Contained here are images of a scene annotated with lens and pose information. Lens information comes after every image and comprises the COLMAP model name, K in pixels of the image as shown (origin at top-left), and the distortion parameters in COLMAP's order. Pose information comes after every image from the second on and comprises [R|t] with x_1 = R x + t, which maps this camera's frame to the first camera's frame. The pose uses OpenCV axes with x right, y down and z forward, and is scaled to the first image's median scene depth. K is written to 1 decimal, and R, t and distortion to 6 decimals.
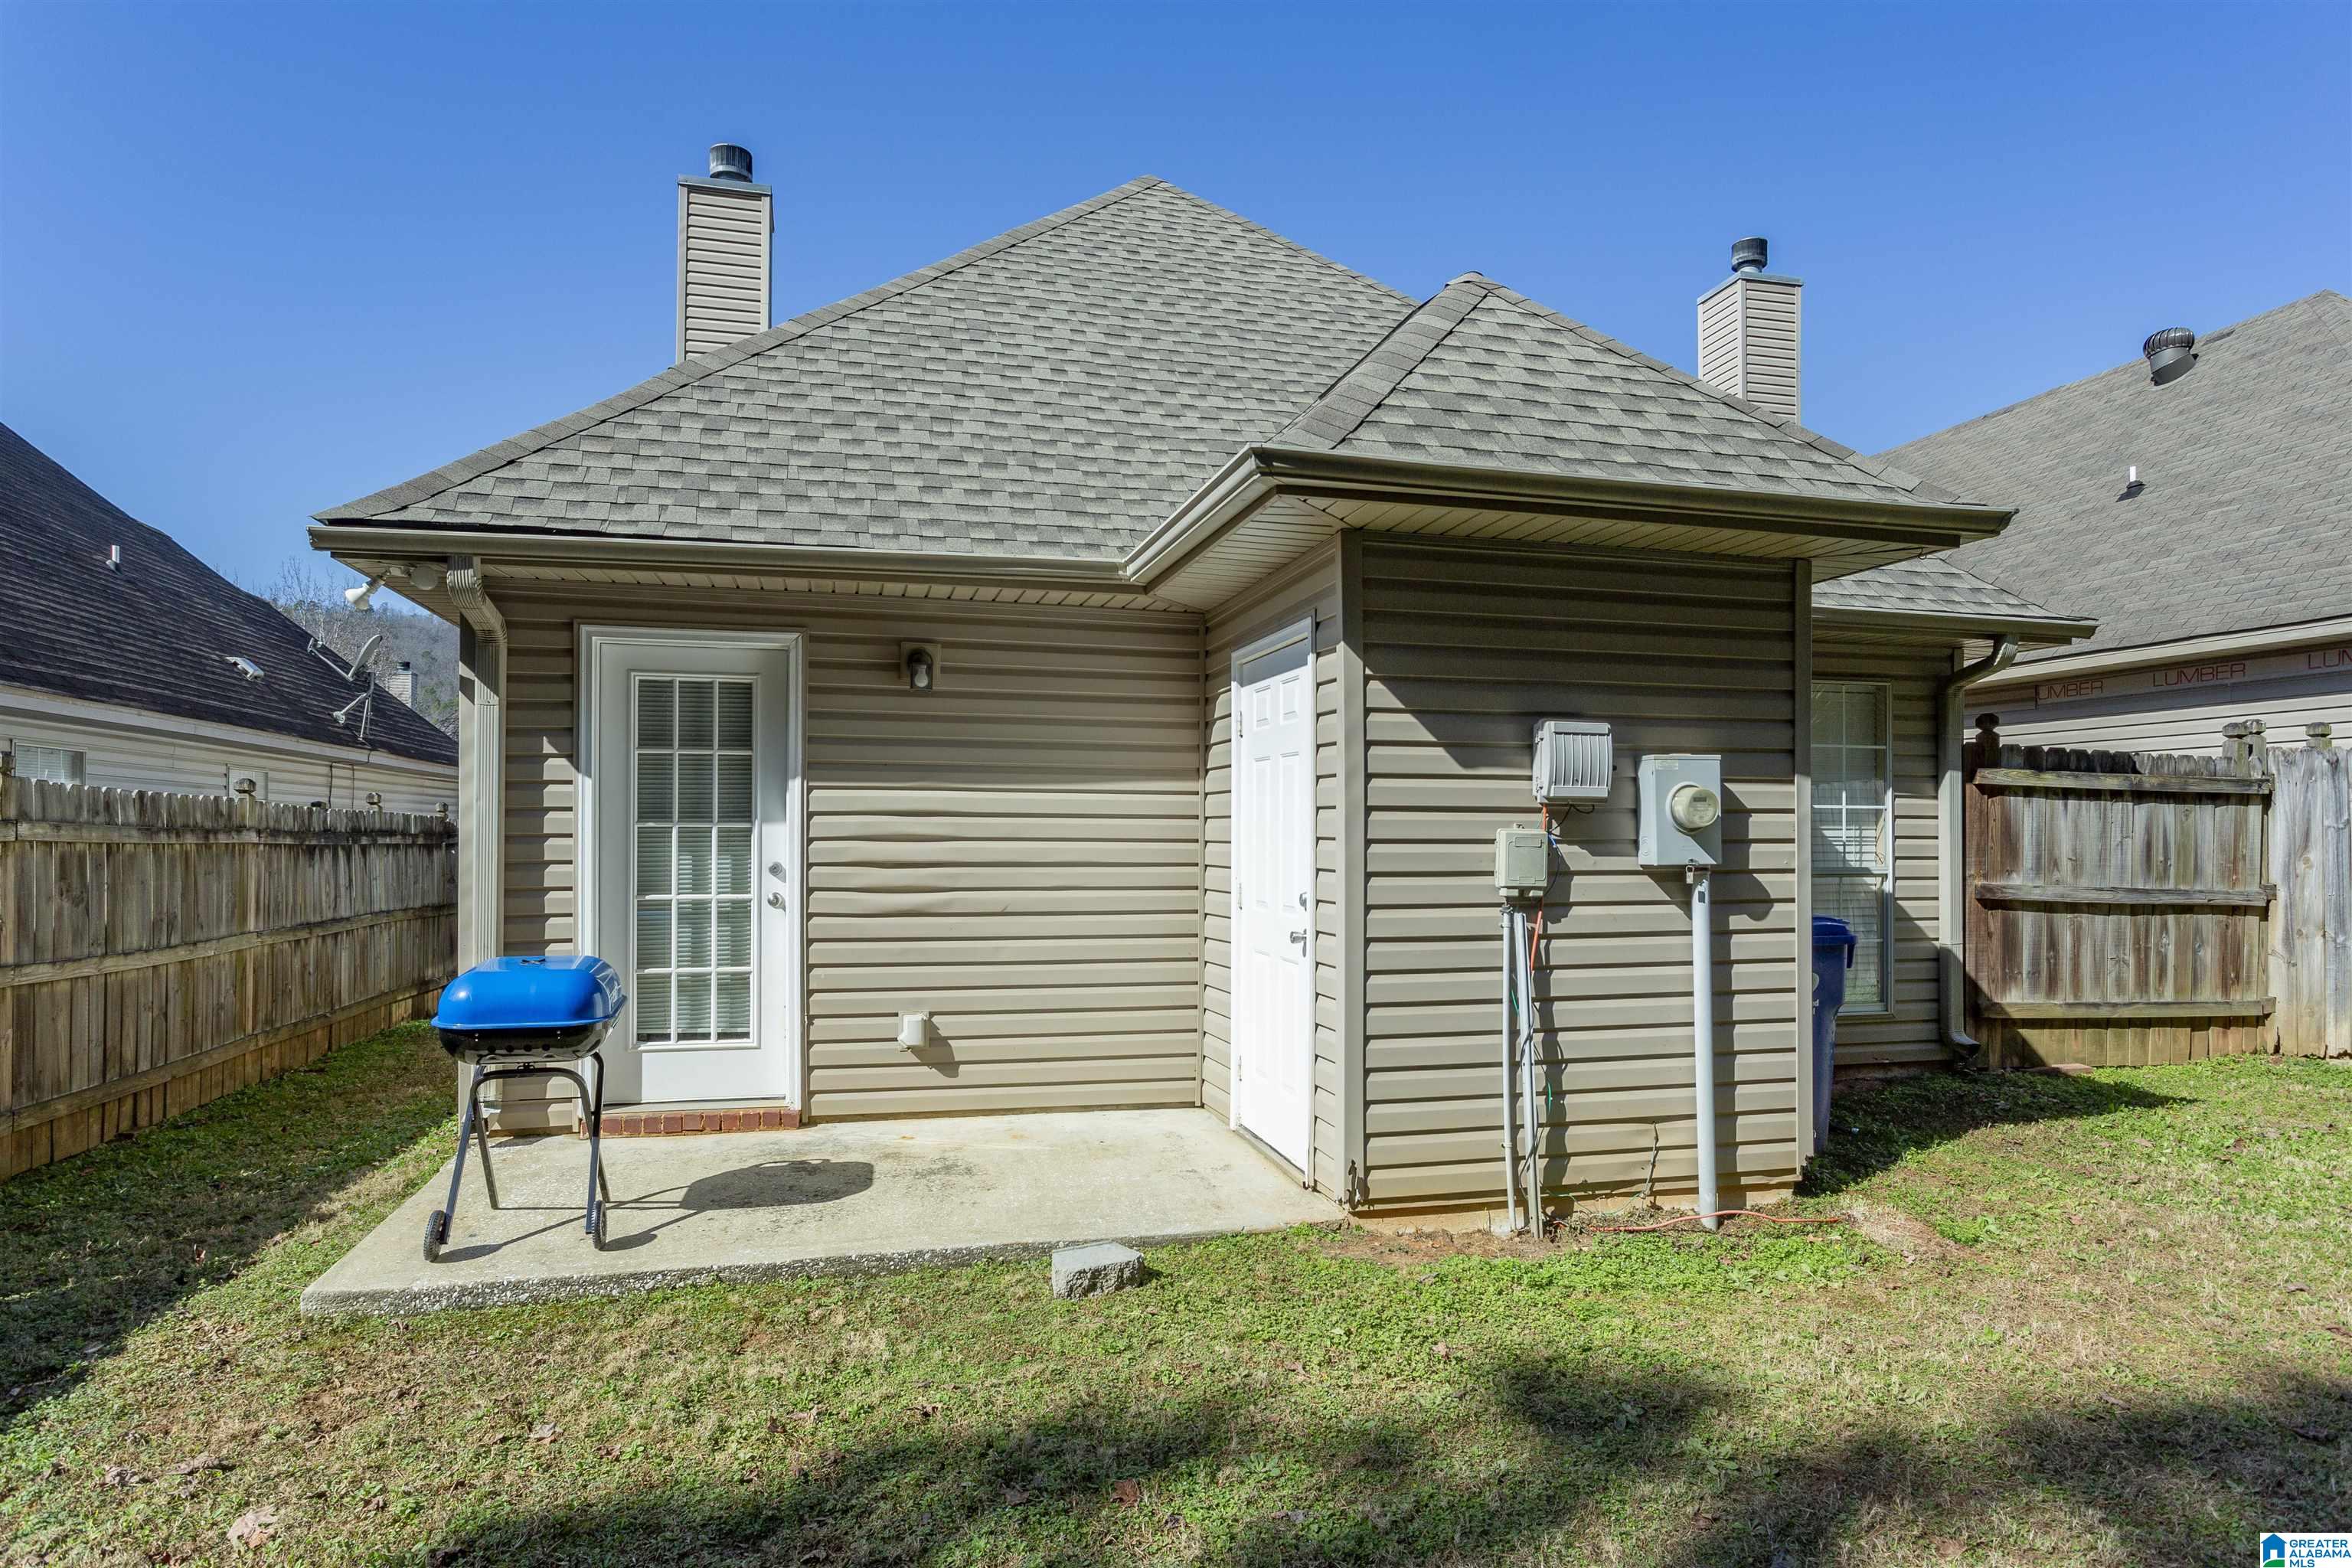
lens RADIAL K [[1346.0, 0, 1207.4], [0, 1346.0, 833.6], [0, 0, 1]] dist [-0.006069, 0.001886]
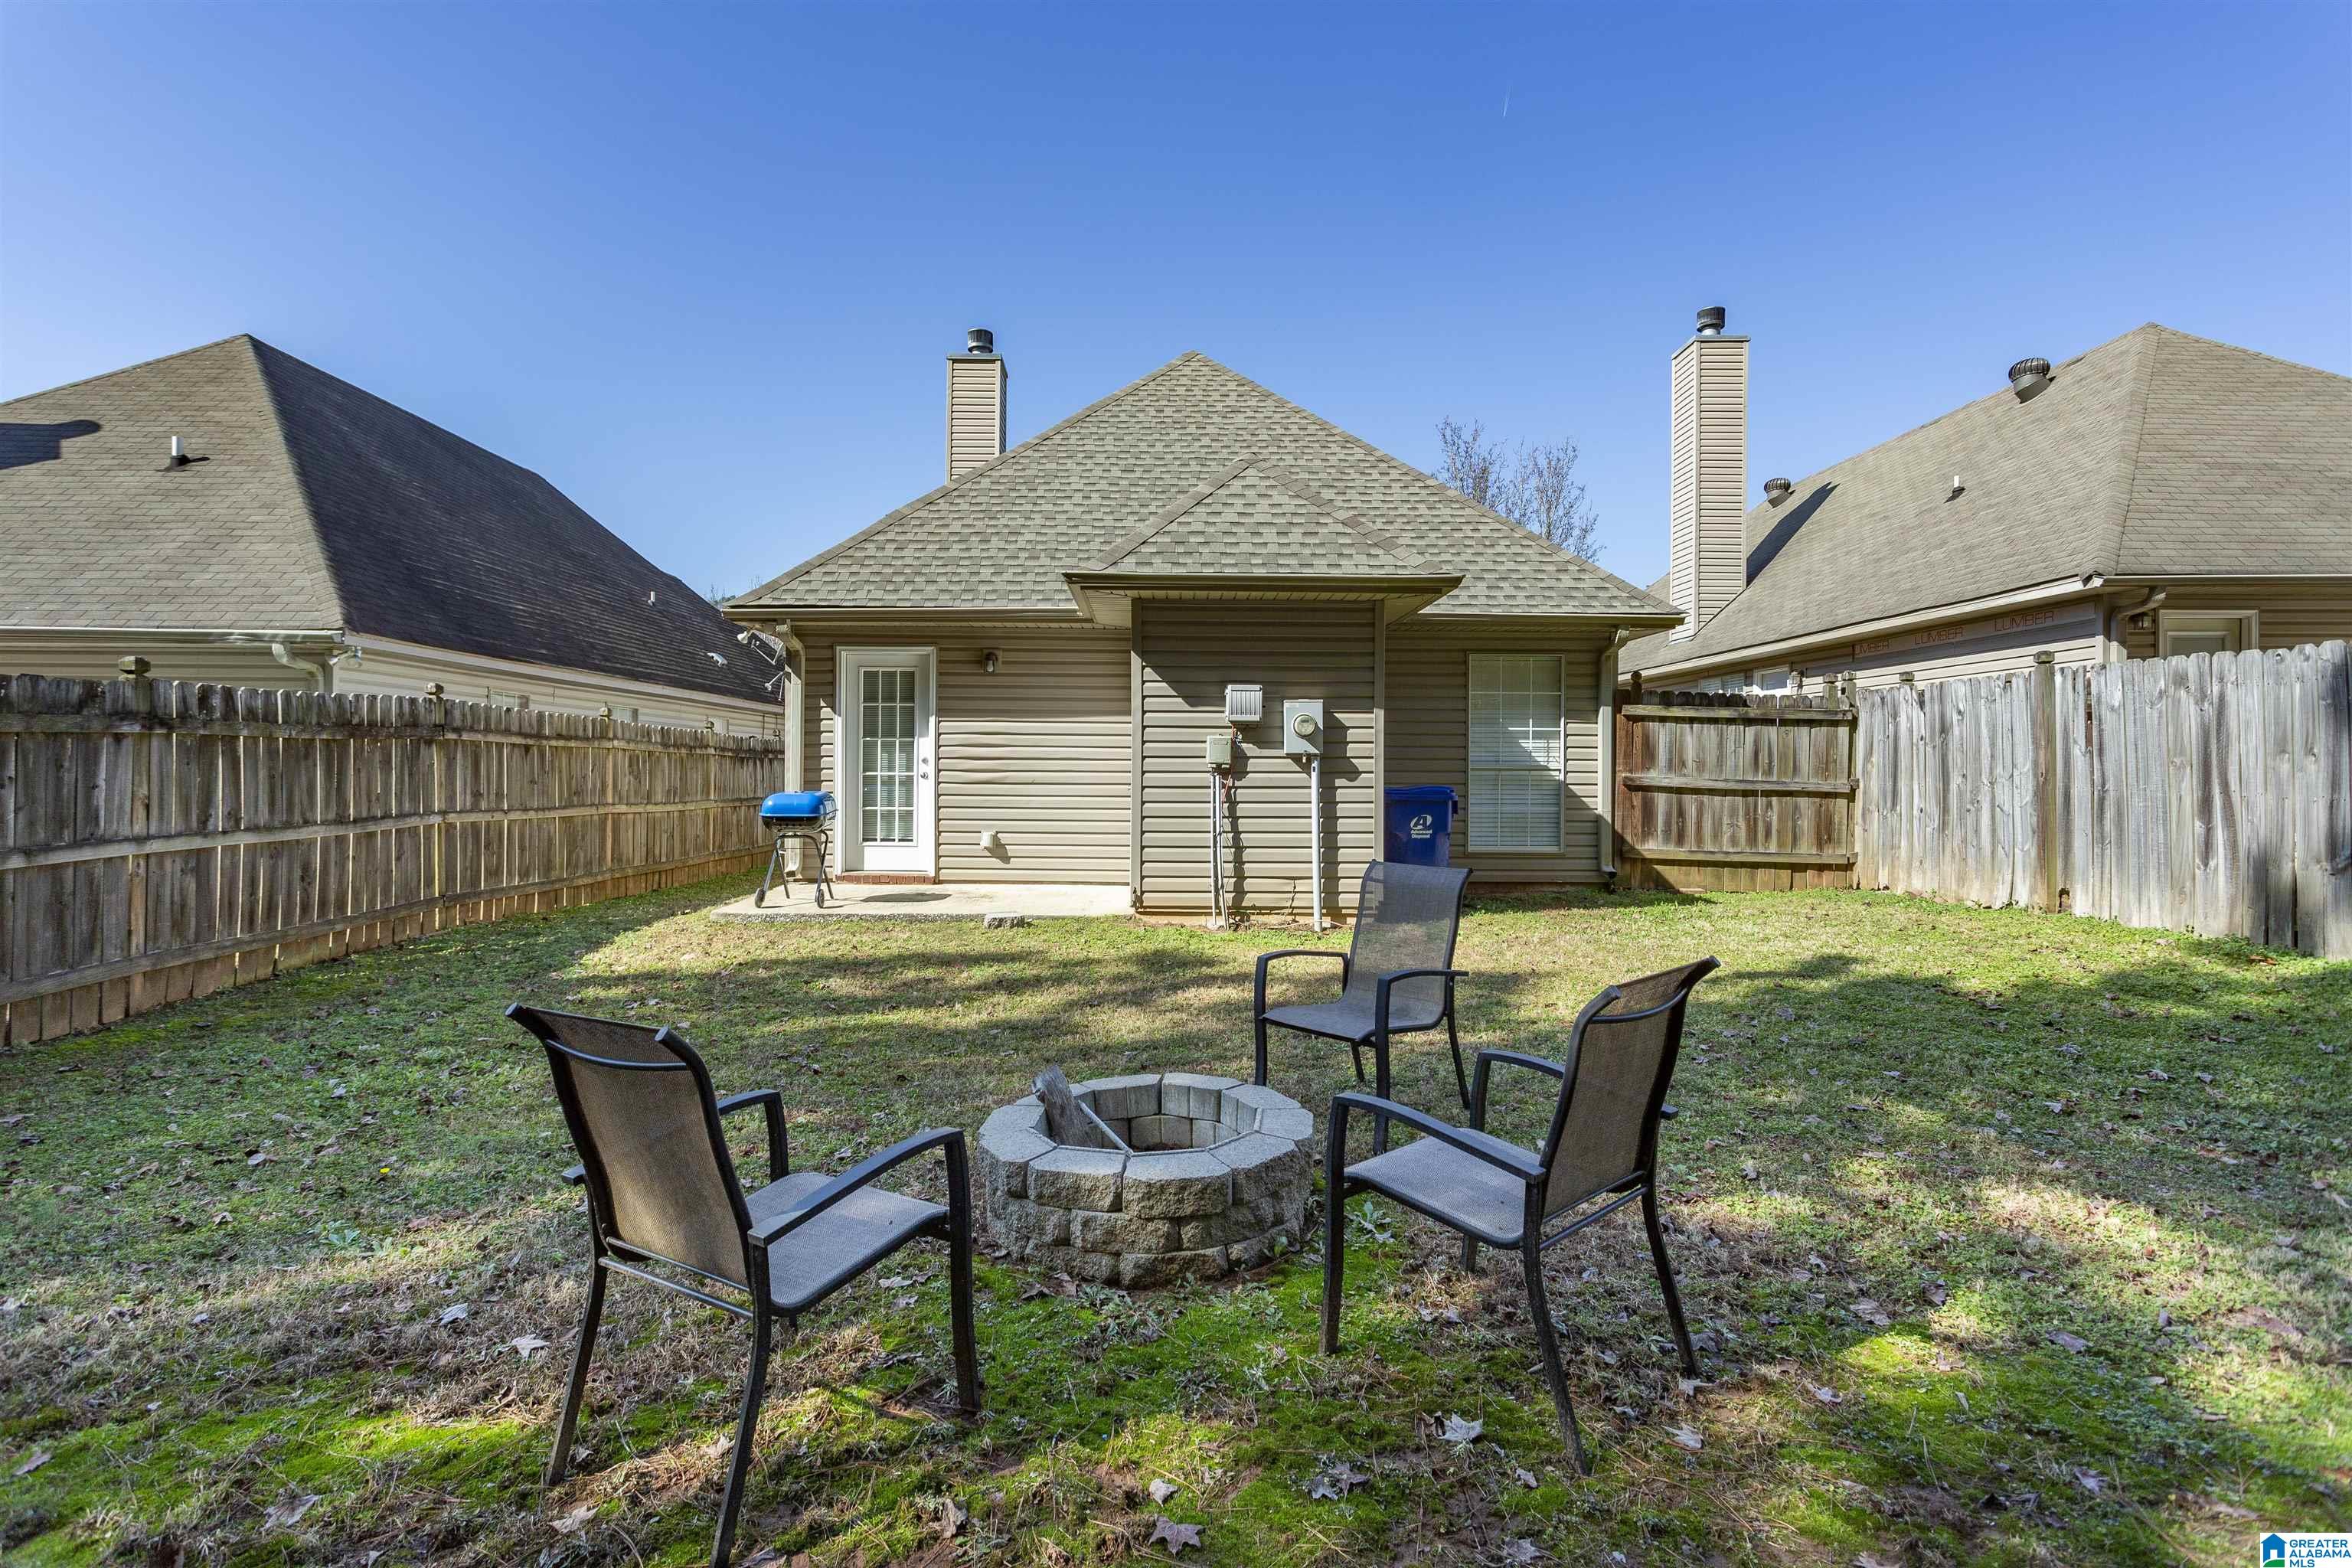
lens RADIAL K [[1107.1, 0, 1169.2], [0, 1107.1, 771.1], [0, 0, 1]] dist [0.006746, 0.000947]
pose [[0.969226, 0.002669, -0.246156, 0.407748], [-0.002399, 0.999996, 0.001395, 0.034690], [0.246159, -0.000762, 0.969229, -0.493521]]
